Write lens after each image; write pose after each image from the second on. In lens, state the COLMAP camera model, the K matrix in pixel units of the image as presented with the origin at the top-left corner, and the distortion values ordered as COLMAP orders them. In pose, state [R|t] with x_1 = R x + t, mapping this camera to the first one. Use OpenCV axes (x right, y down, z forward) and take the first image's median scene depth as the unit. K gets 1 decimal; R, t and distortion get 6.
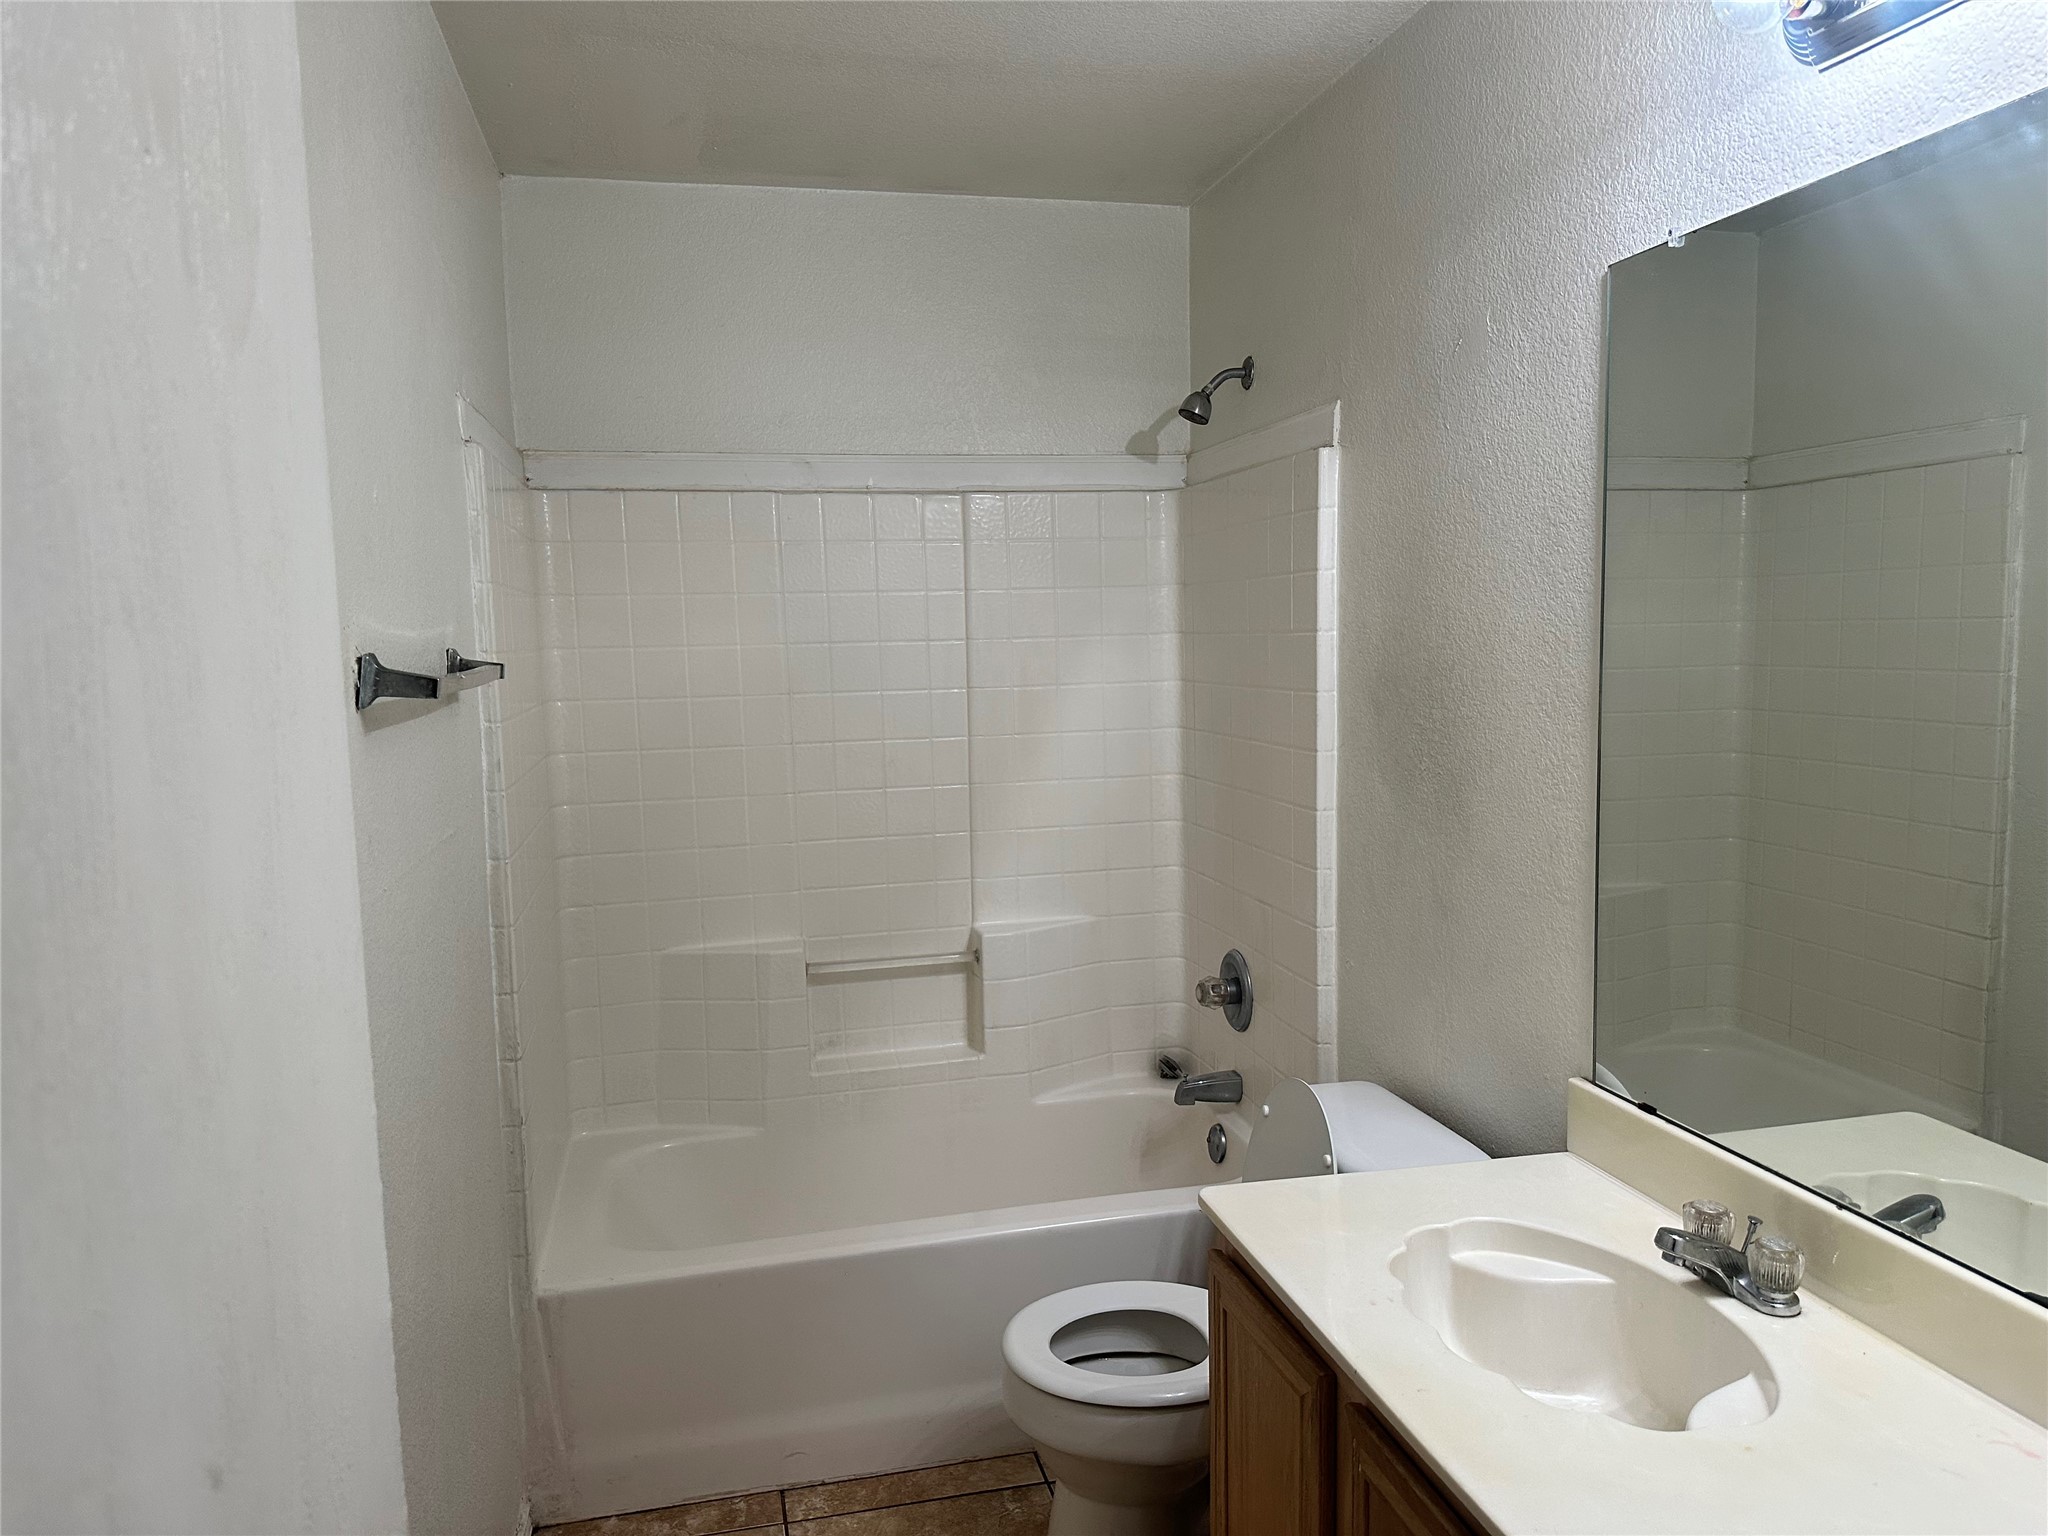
lens RADIAL K [[1445.1, 0, 1022.1], [0, 1445.1, 765.5], [0, 0, 1]] dist [0.002129, -0.002500]
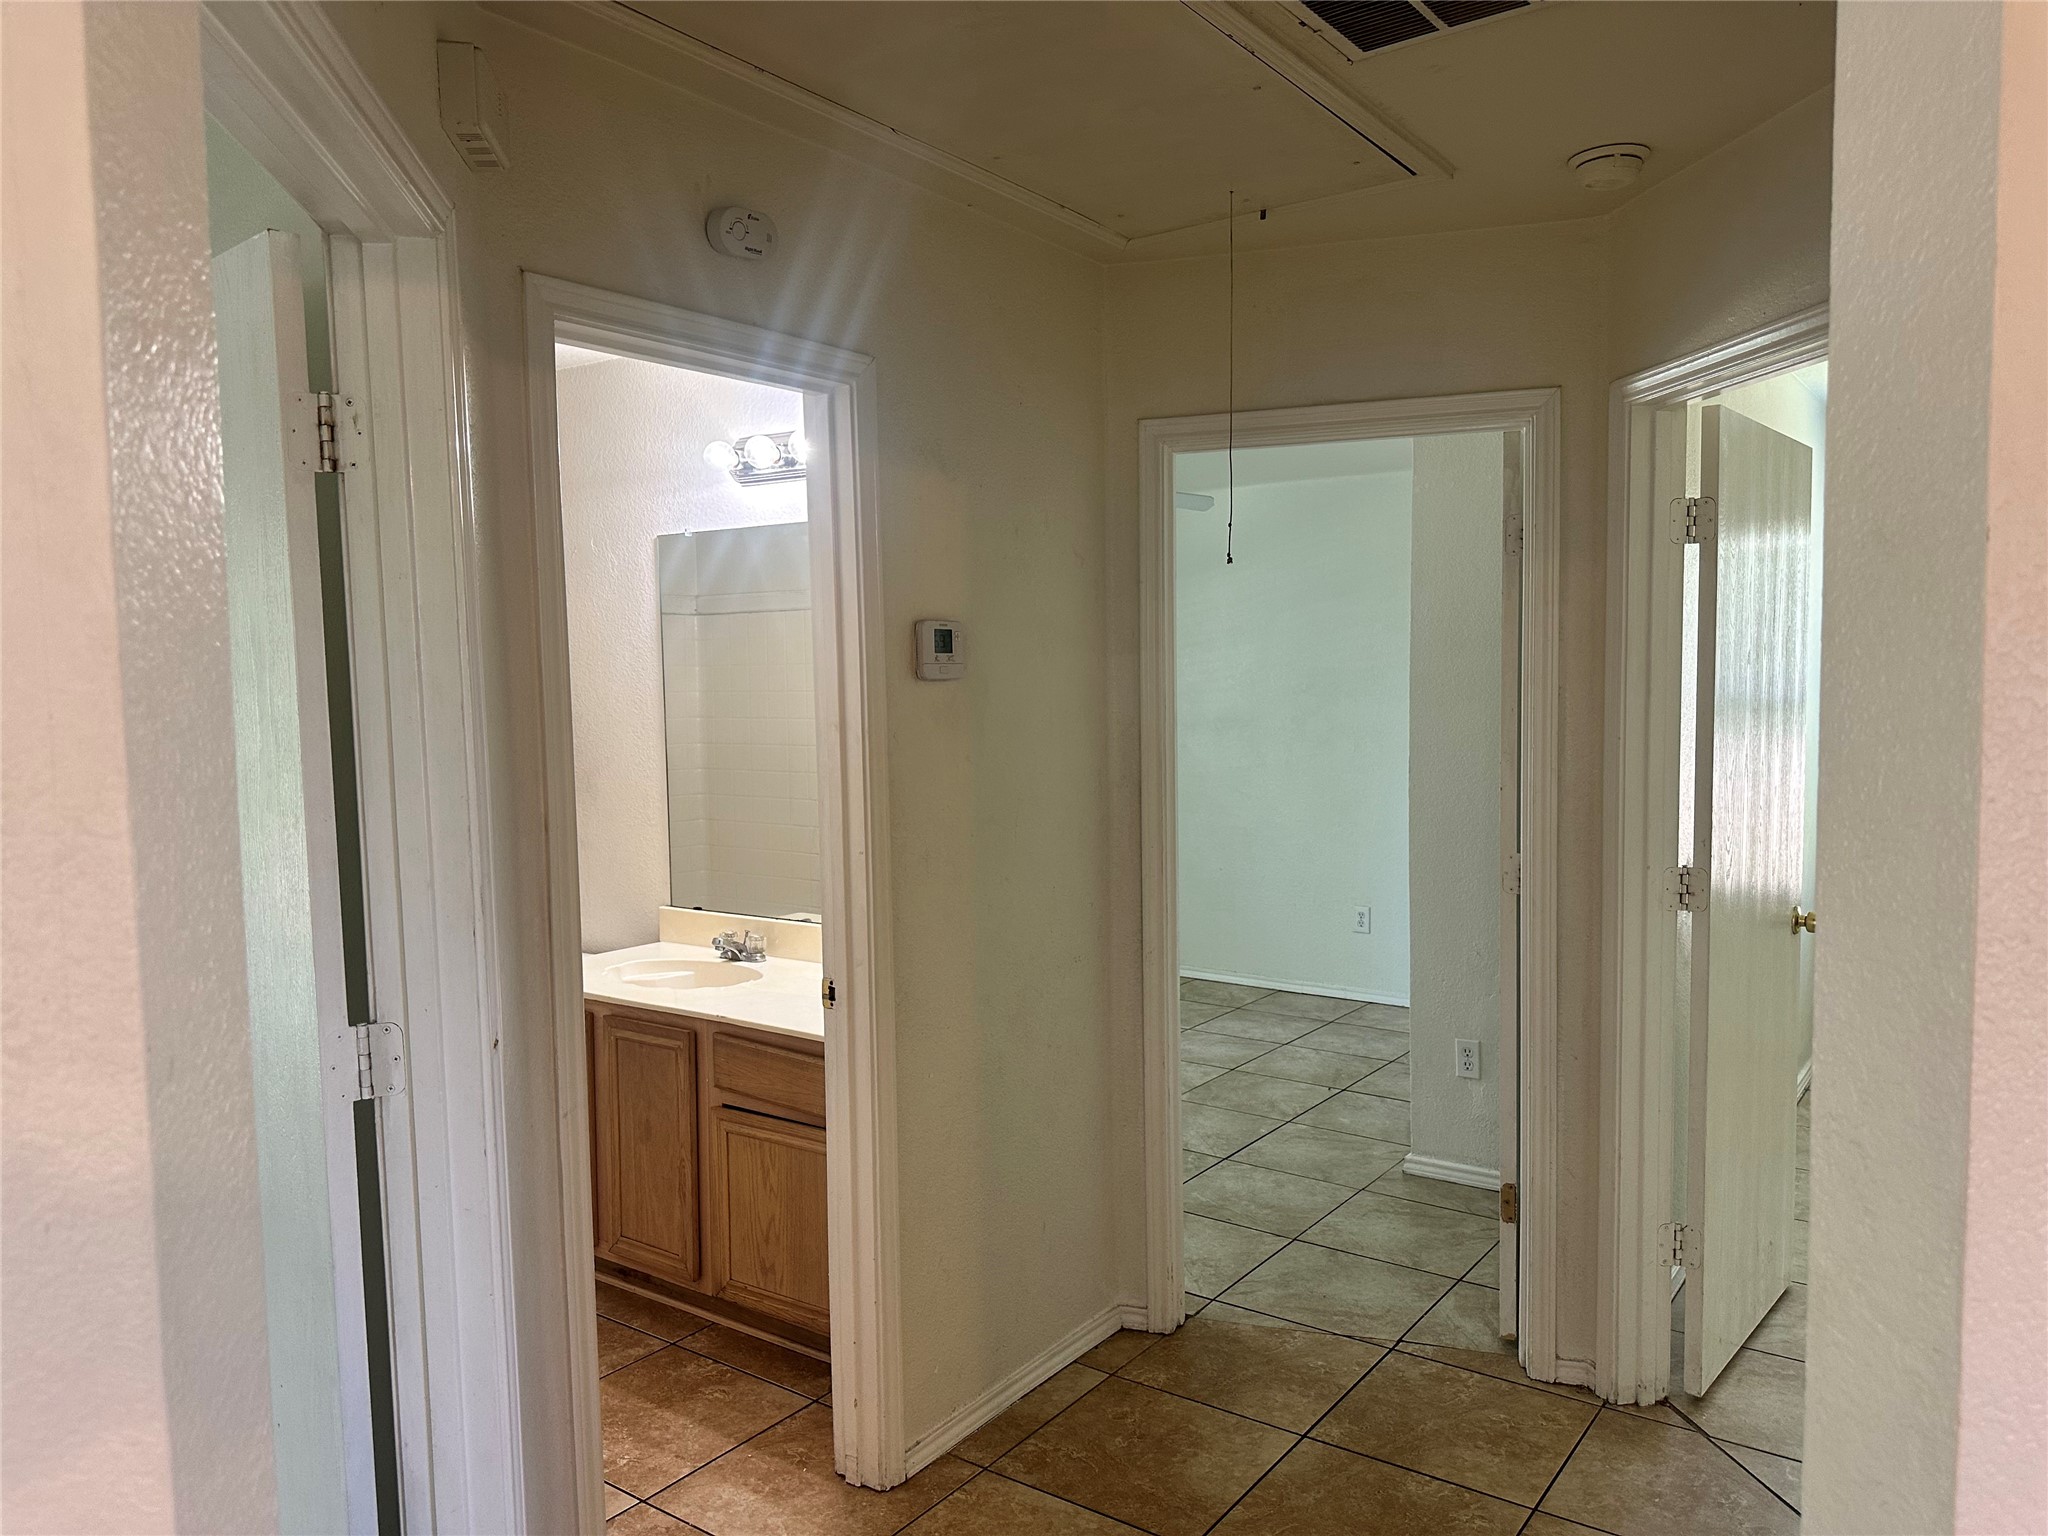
lens RADIAL K [[1445.1, 0, 1025.0], [0, 1445.1, 774.7], [0, 0, 1]] dist [0.002129, -0.002500]
pose [[0.764991, -0.040553, 0.642762, -0.712543], [0.075631, 0.996767, -0.027126, 0.147541], [-0.639584, 0.069364, 0.765585, -1.225039]]
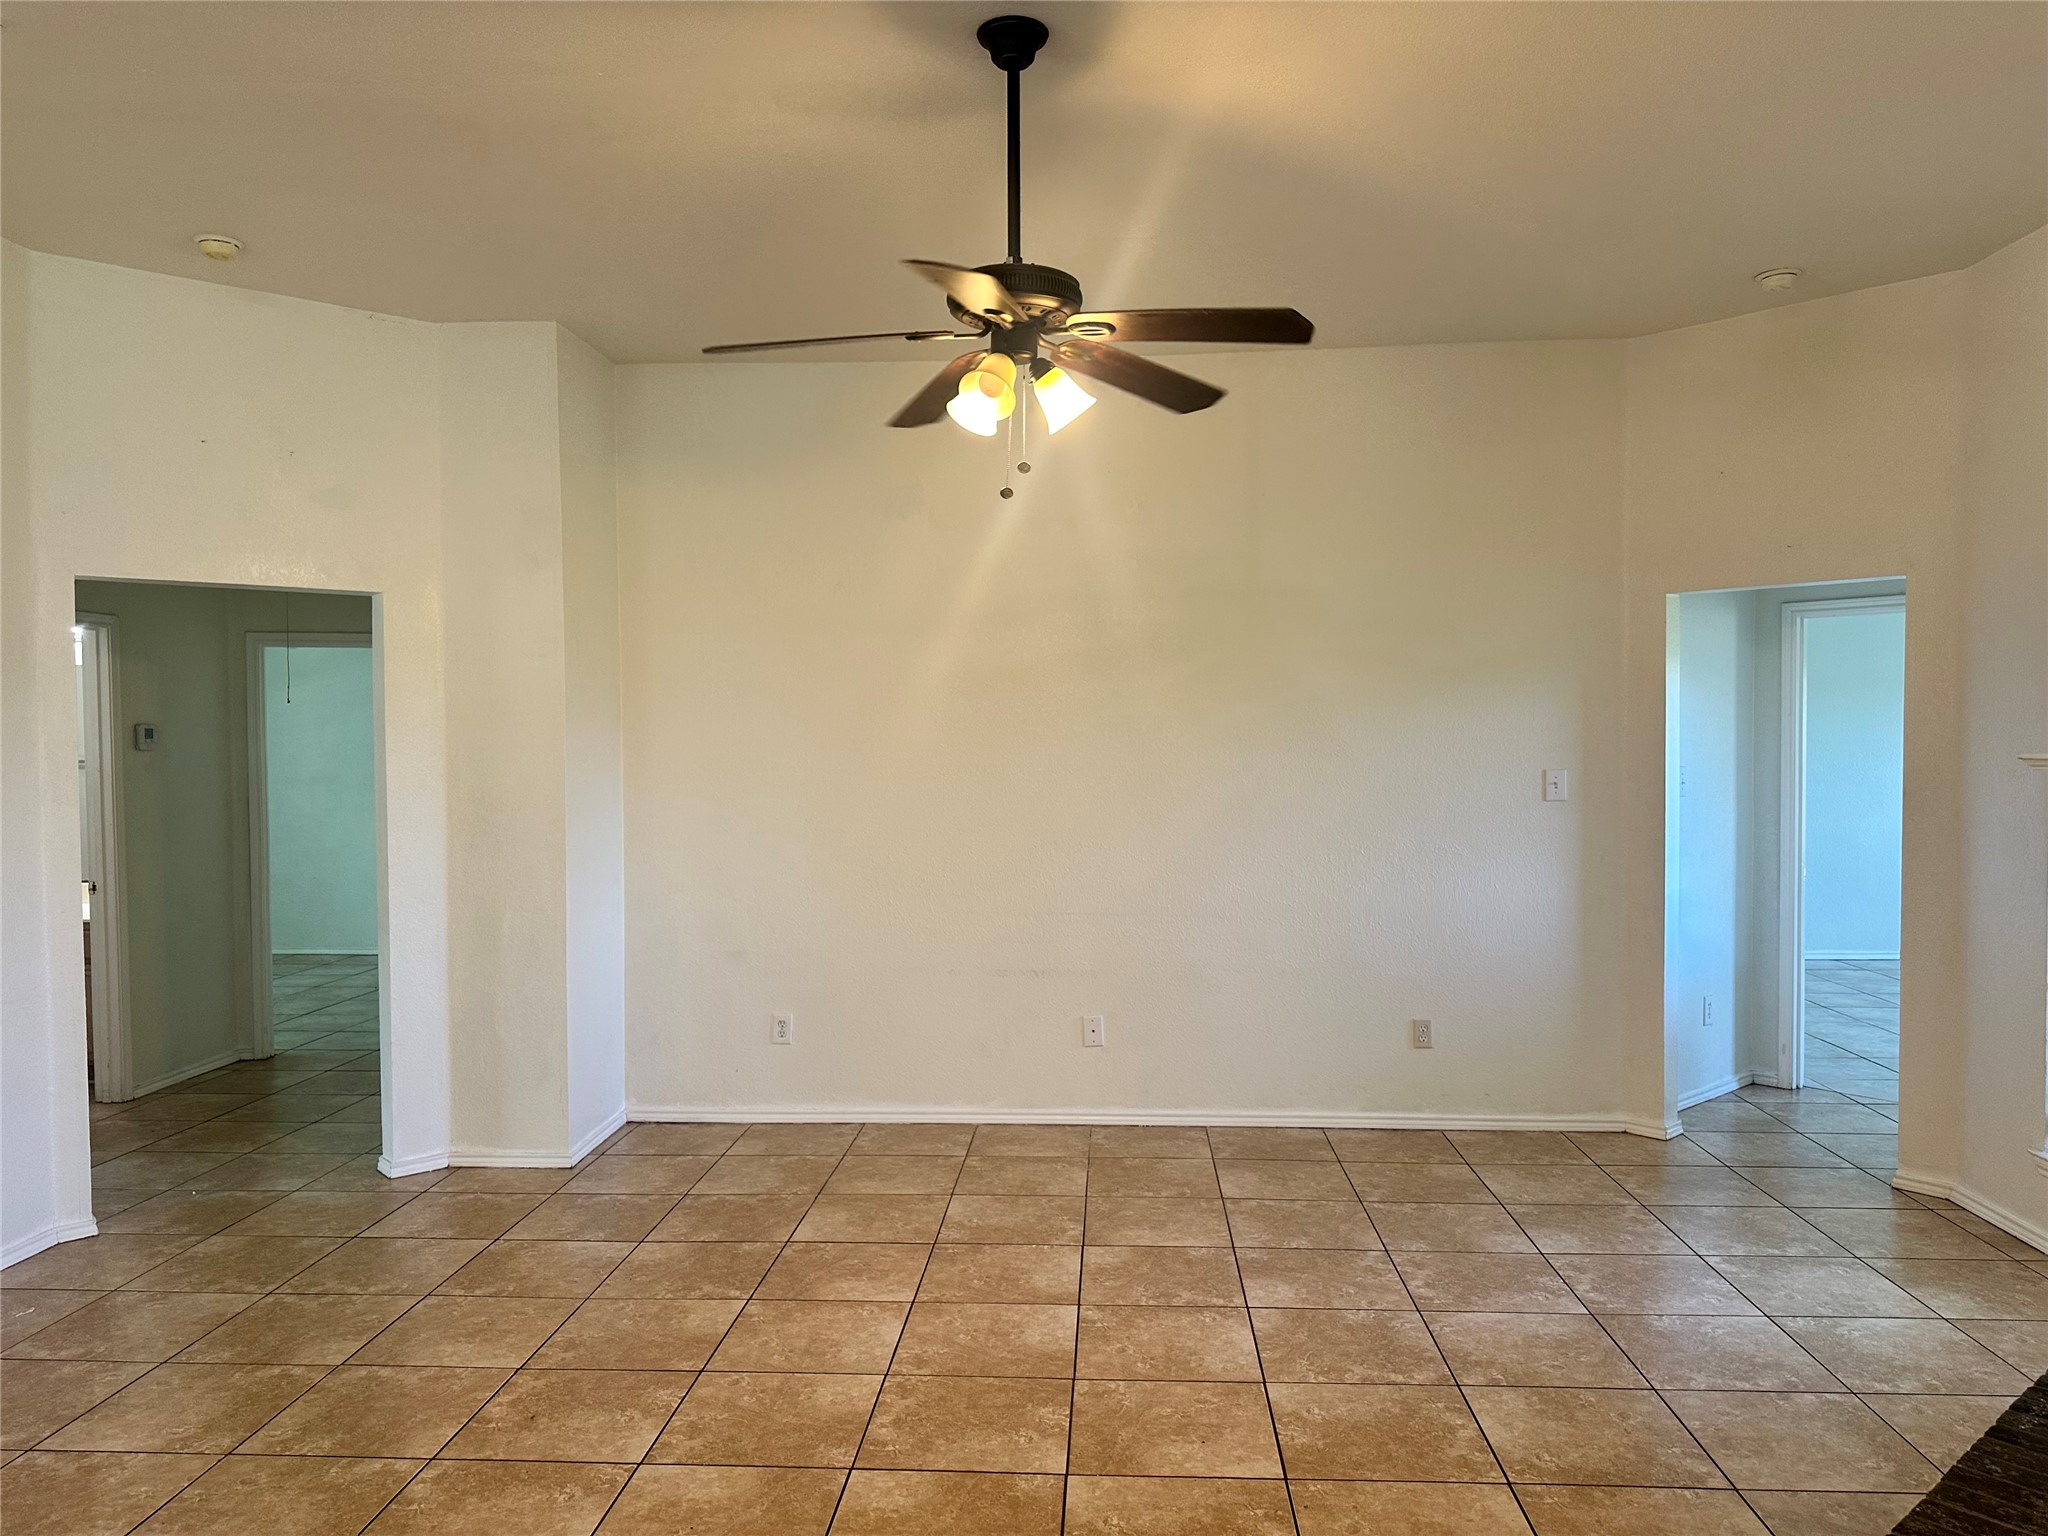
lens RADIAL K [[1445.1, 0, 1023.7], [0, 1445.1, 770.8], [0, 0, 1]] dist [0.002129, -0.002500]
pose [[0.301617, -0.007201, 0.953402, -3.536404], [0.110007, 0.993556, -0.027298, 0.512655], [-0.947062, 0.113114, 0.300466, -4.133345]]
